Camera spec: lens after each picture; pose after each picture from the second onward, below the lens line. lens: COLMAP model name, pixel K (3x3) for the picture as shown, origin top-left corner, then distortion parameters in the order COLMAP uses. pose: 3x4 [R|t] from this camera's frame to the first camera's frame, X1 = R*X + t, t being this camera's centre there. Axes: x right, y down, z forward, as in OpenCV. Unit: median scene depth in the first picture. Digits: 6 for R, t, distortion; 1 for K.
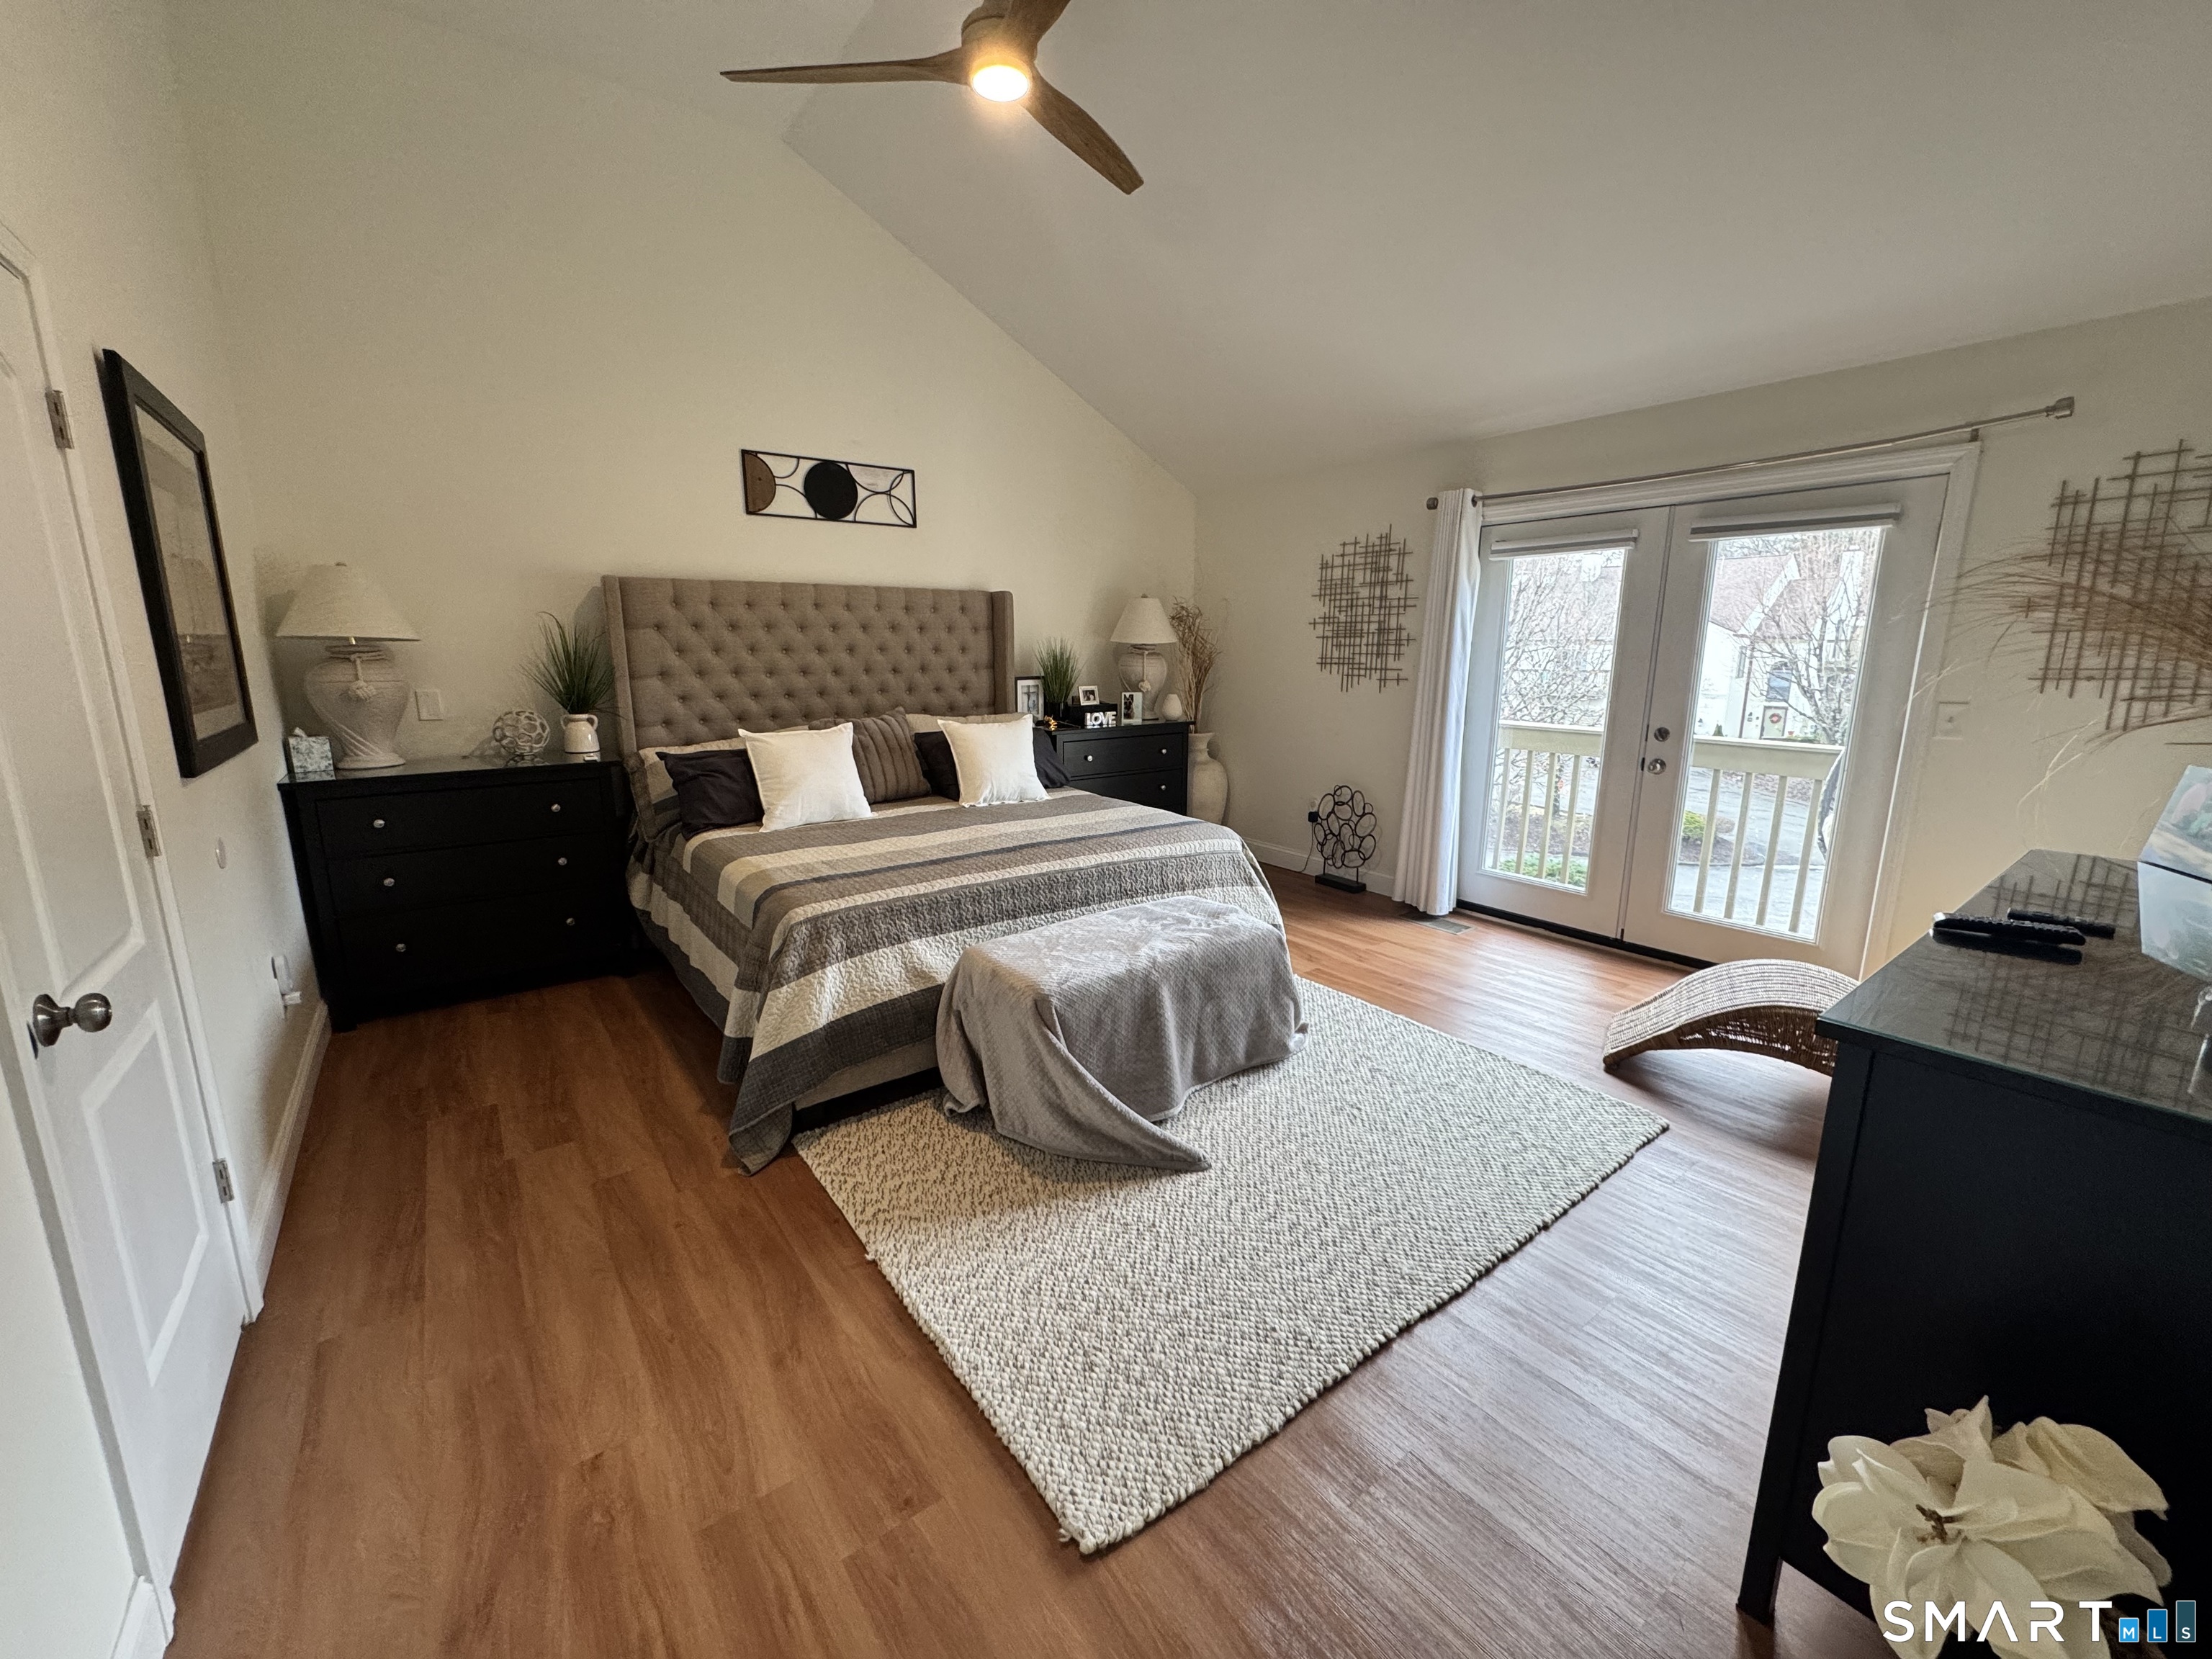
lens RADIAL K [[880.0, 0, 1106.4], [0, 880.0, 838.5], [0, 0, 1]] dist [-0.005758, 0.000202]
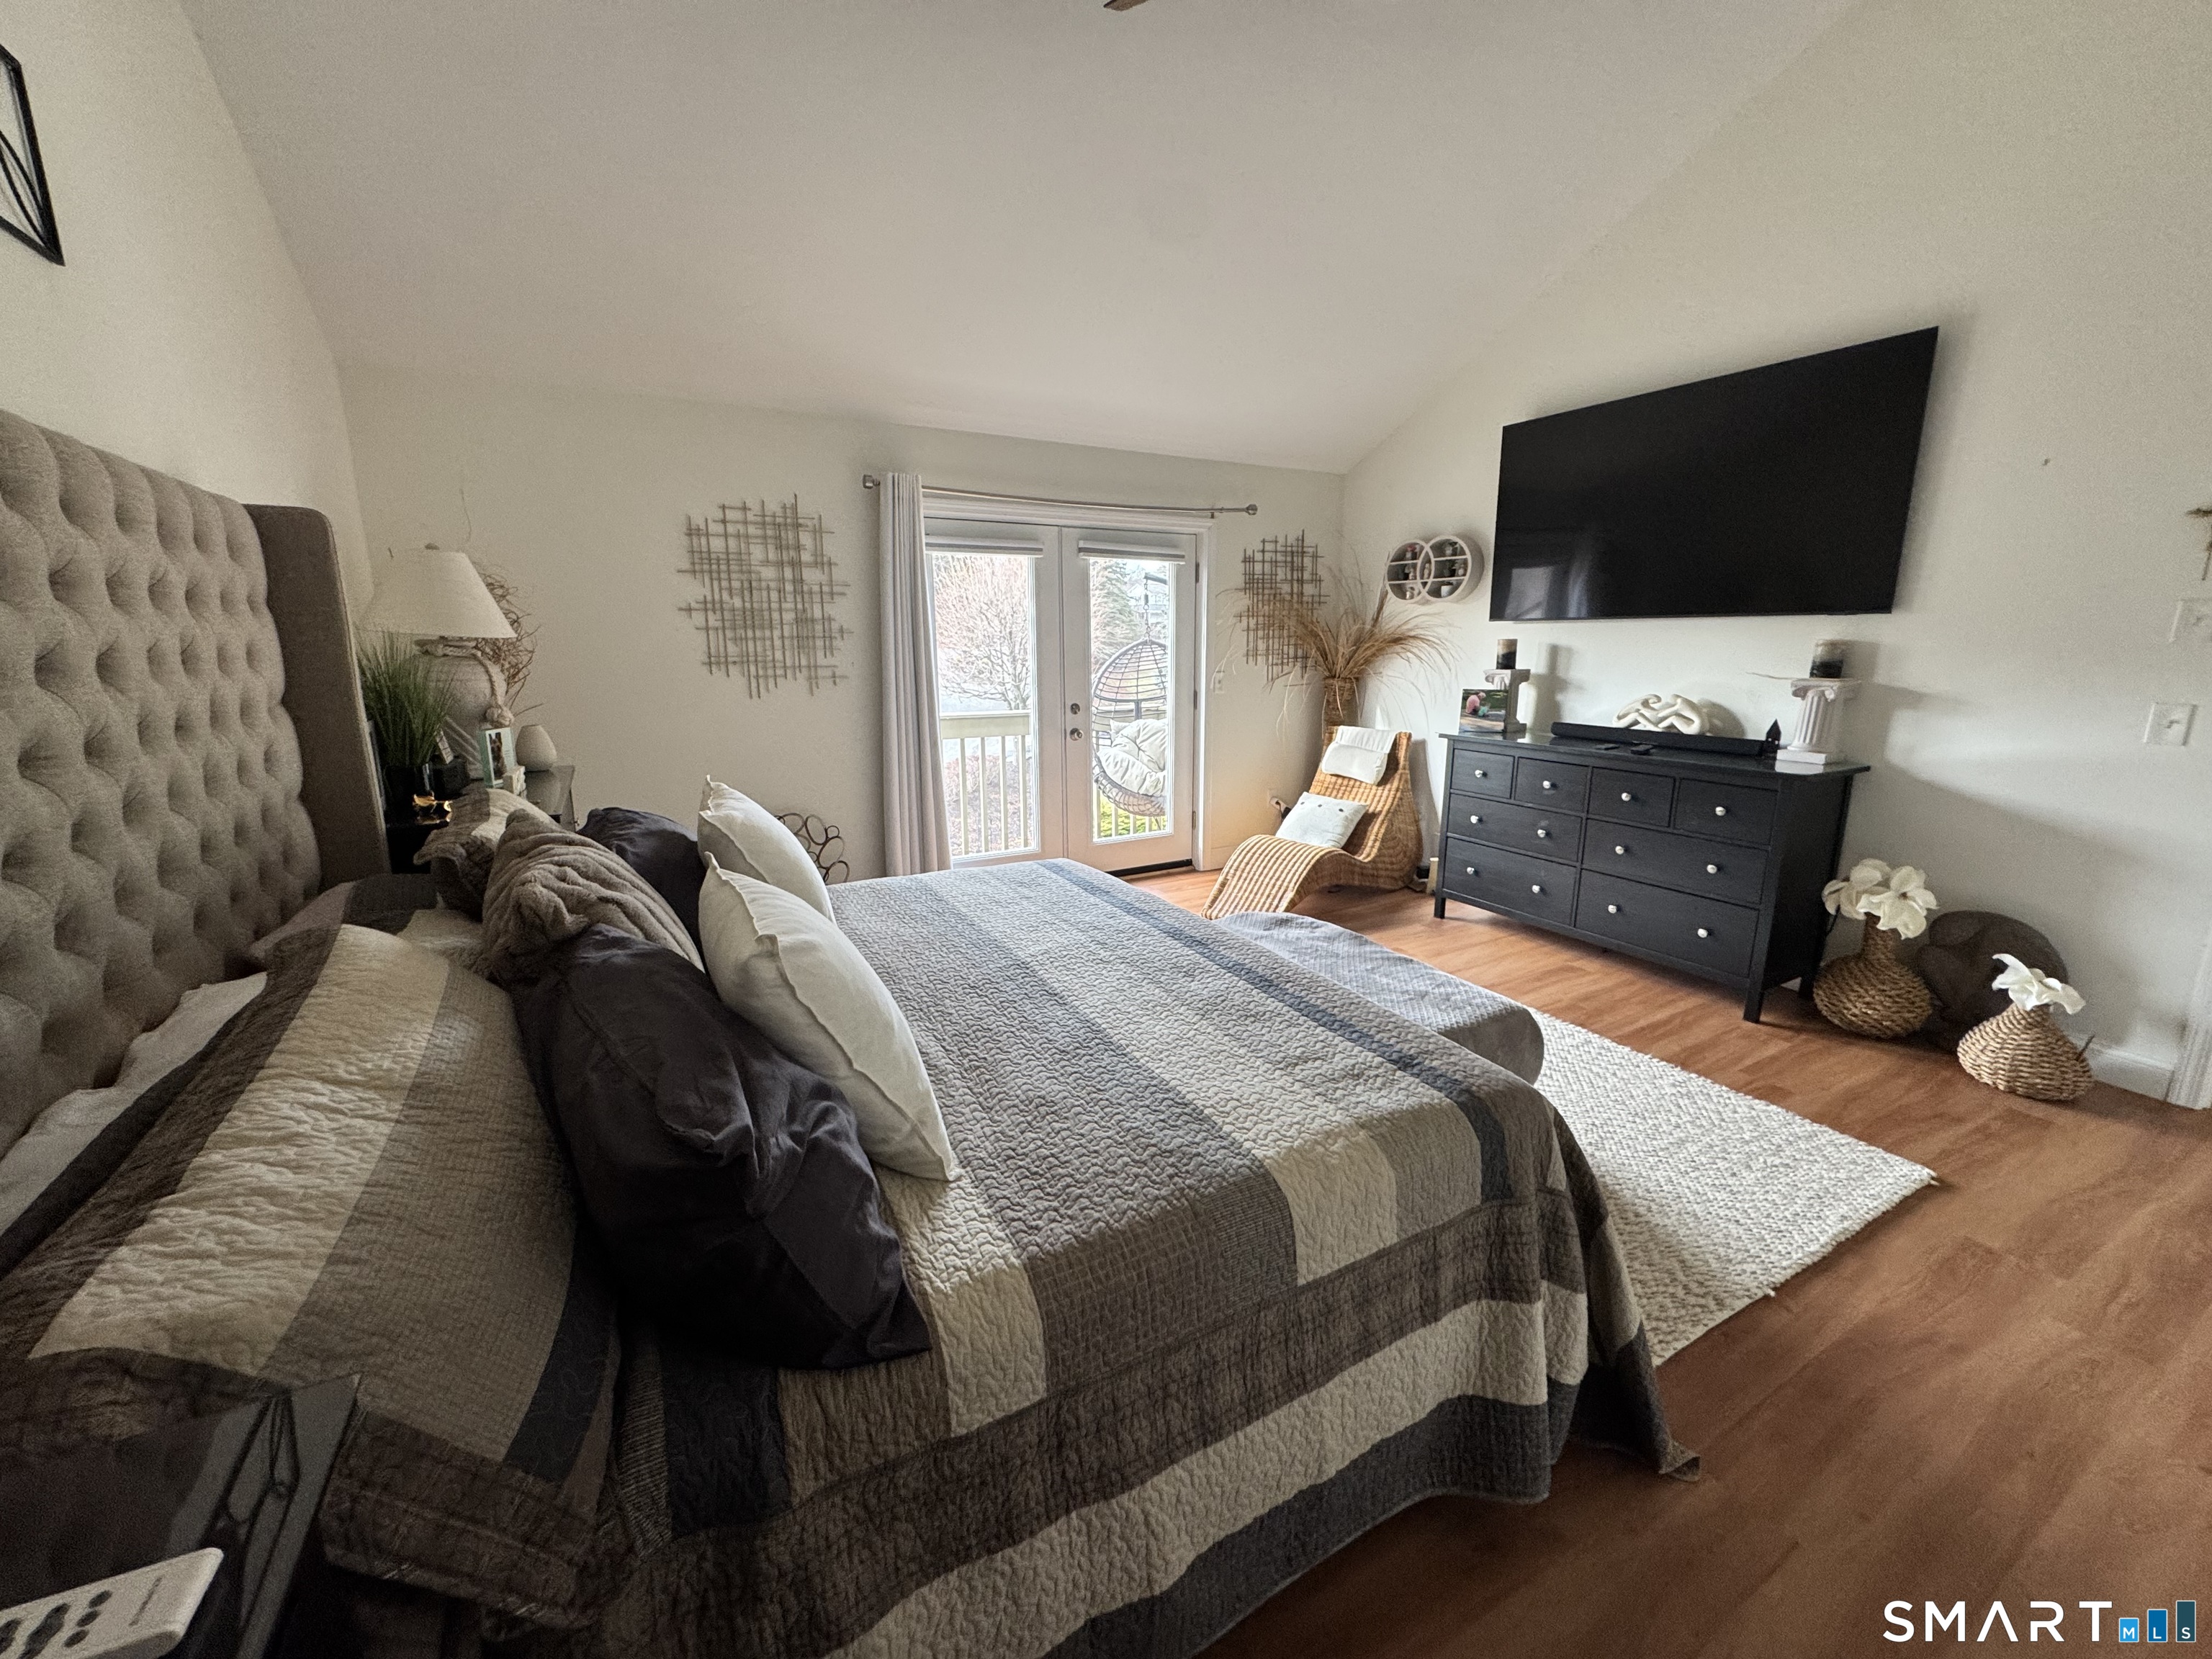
lens RADIAL K [[880.0, 0, 1112.5], [0, 880.0, 831.3], [0, 0, 1]] dist [-0.005758, 0.000202]
pose [[0.132860, -0.209168, 0.968812, -0.526107], [0.215468, 0.960195, 0.177759, -0.138454], [-0.967431, 0.185131, 0.172640, 0.648079]]
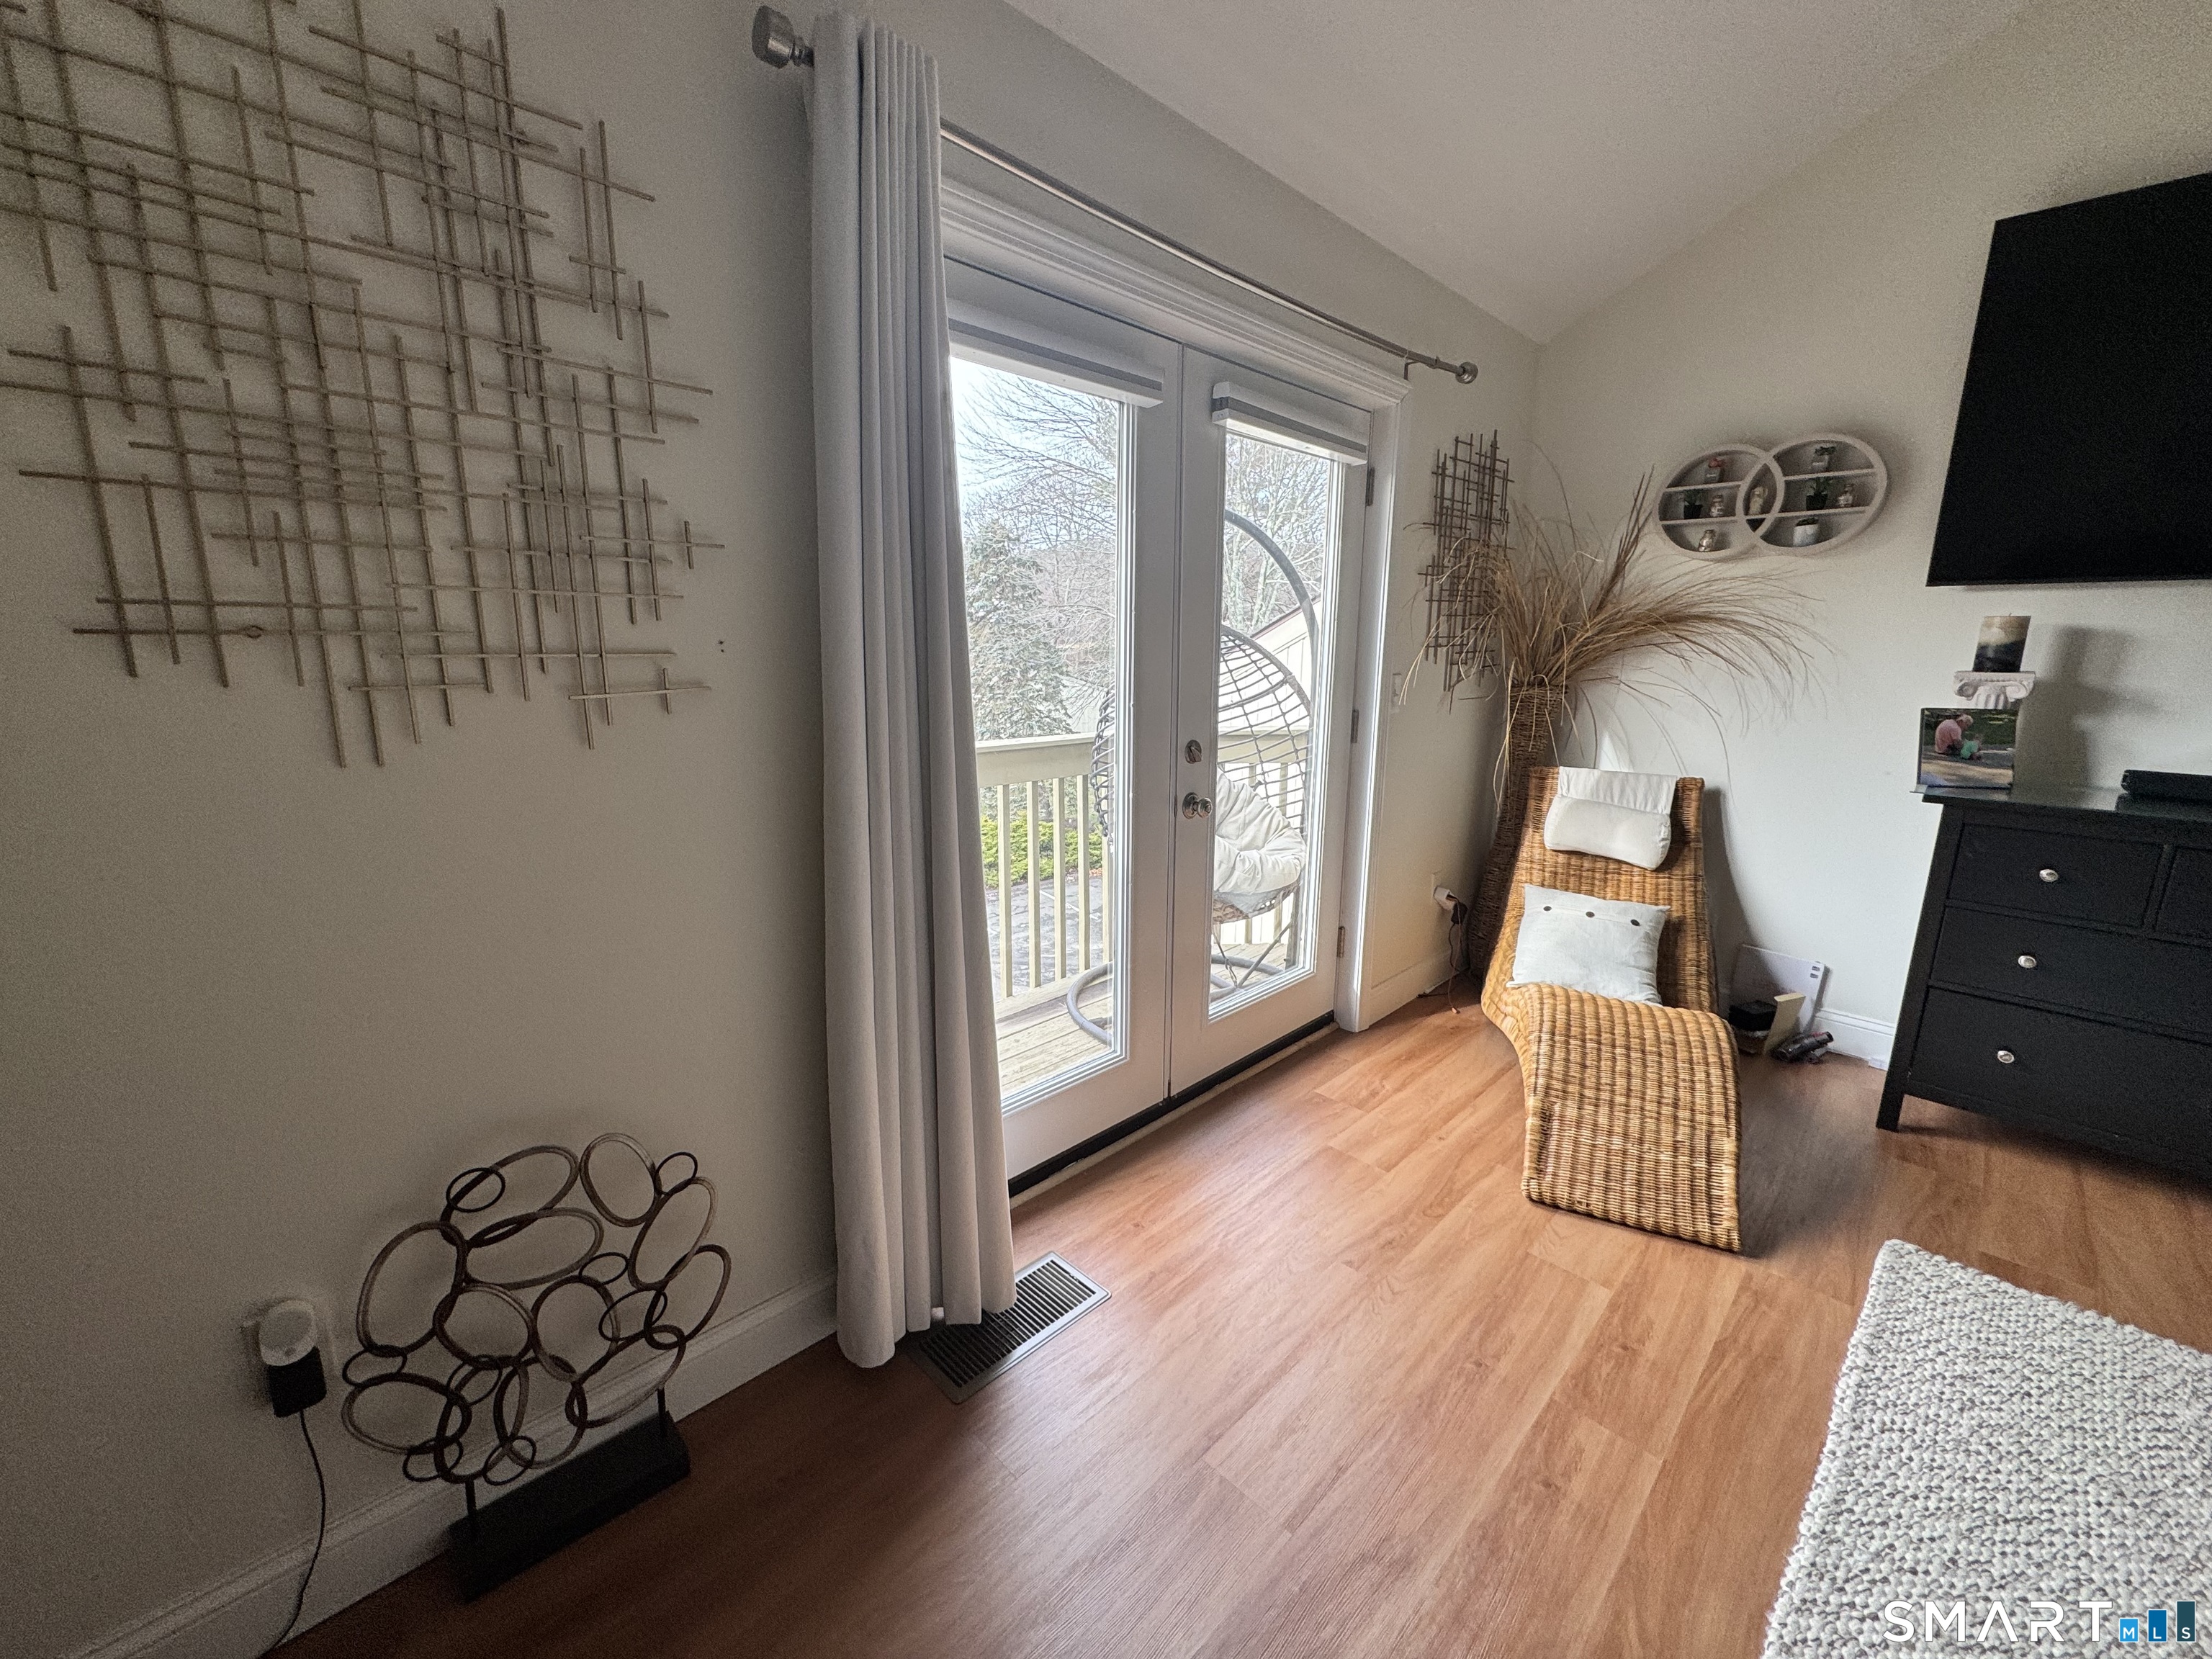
lens RADIAL K [[880.0, 0, 1112.0], [0, 880.0, 829.4], [0, 0, 1]] dist [-0.005758, 0.000202]
pose [[-0.131292, -0.205876, 0.969730, 0.045352], [0.202921, 0.951905, 0.229566, -0.183504], [-0.970353, 0.226919, -0.083201, 0.947006]]
